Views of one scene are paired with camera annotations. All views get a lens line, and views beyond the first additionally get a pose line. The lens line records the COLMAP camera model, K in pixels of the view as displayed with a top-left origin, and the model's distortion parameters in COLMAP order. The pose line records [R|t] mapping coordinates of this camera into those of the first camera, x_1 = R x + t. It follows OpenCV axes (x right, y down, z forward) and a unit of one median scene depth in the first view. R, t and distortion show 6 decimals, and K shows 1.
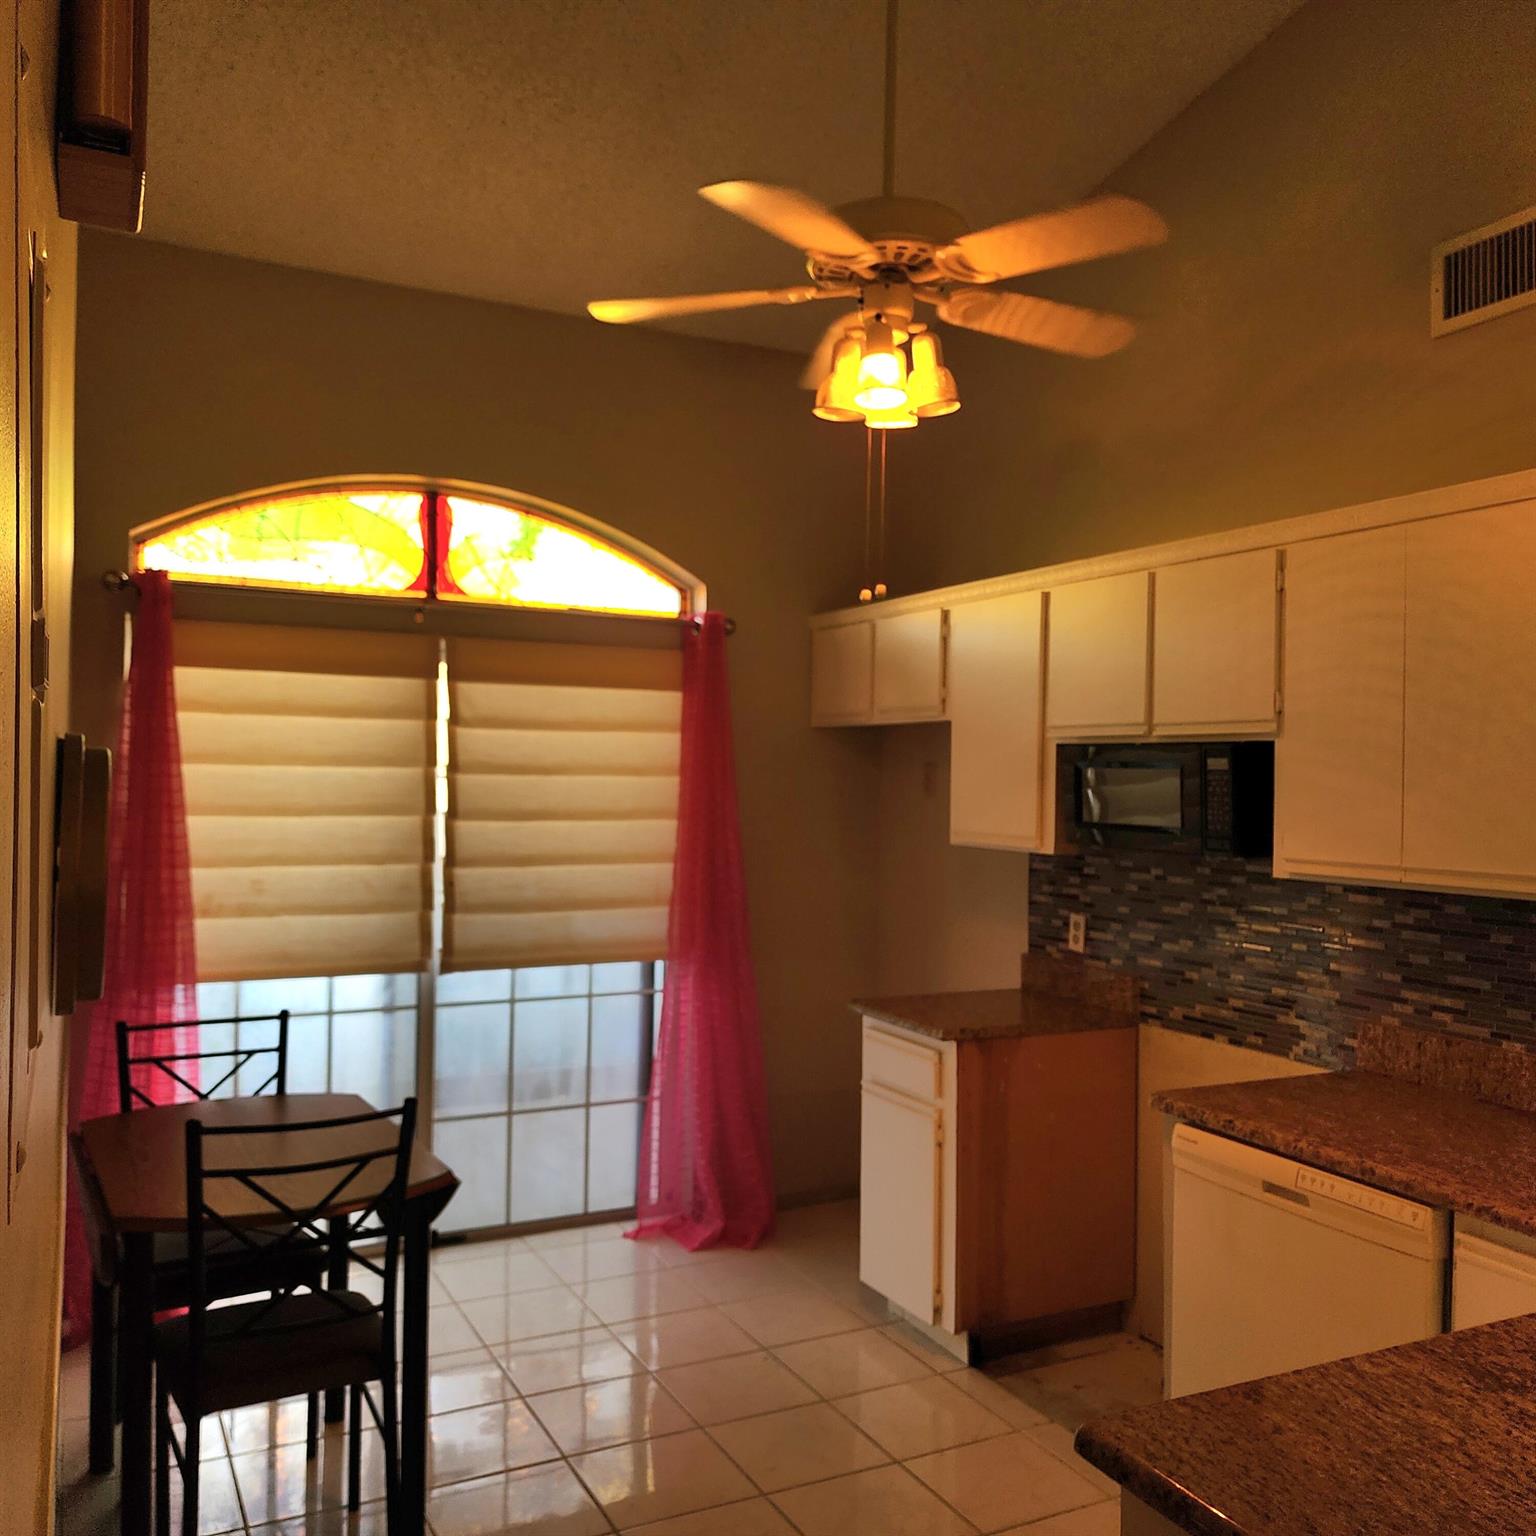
lens RADIAL K [[1496.6, 0, 769.8], [0, 1496.6, 800.9], [0, 0, 1]] dist [0.081799, -0.121559]
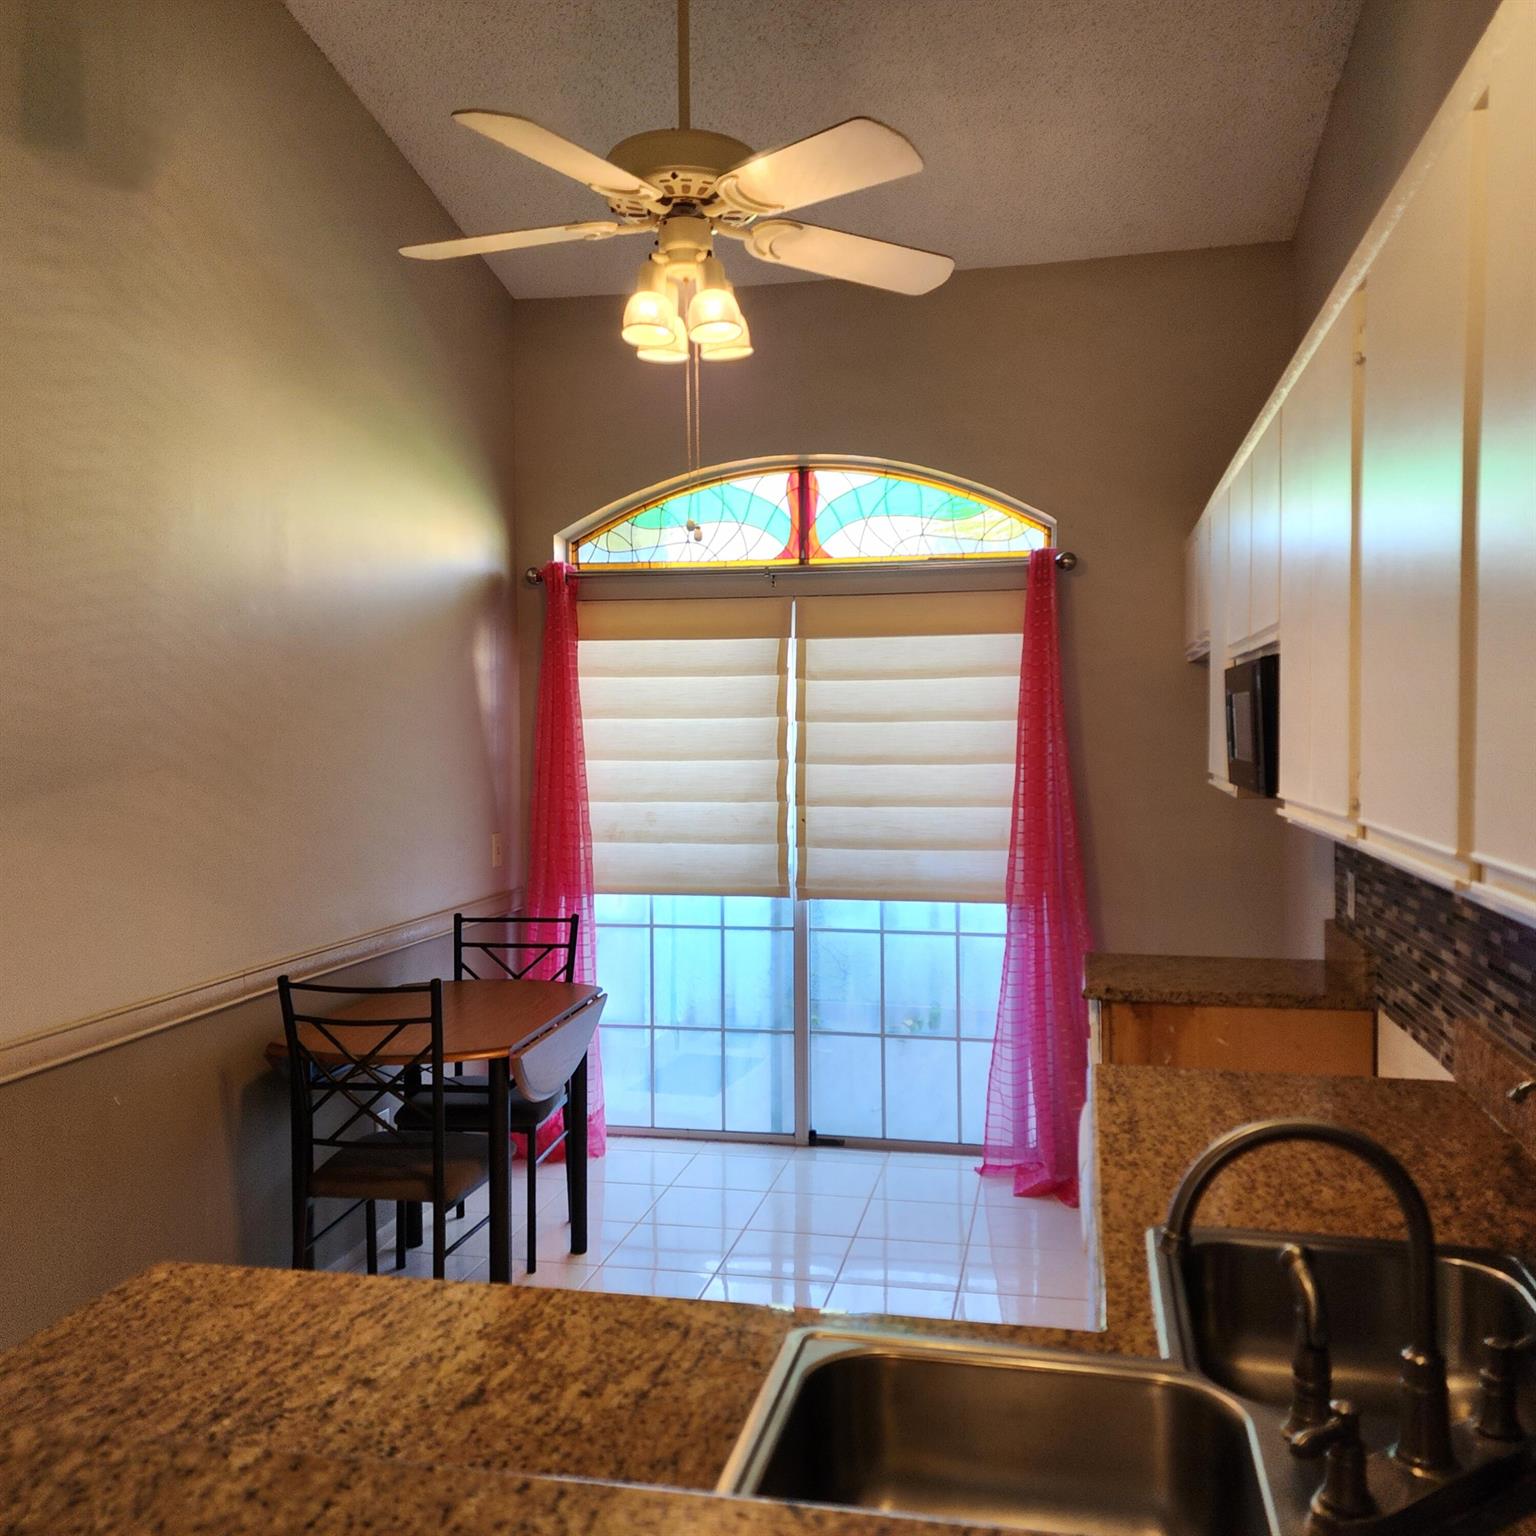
lens RADIAL K [[1452.6, 0, 768.2], [0, 1452.6, 803.6], [0, 0, 1]] dist [0.247209, -0.370412]
pose [[0.756939, 0.015610, -0.653299, 0.473419], [0.003422, 0.999606, 0.027850, 0.012225], [0.653477, -0.023316, 0.756587, 0.162481]]
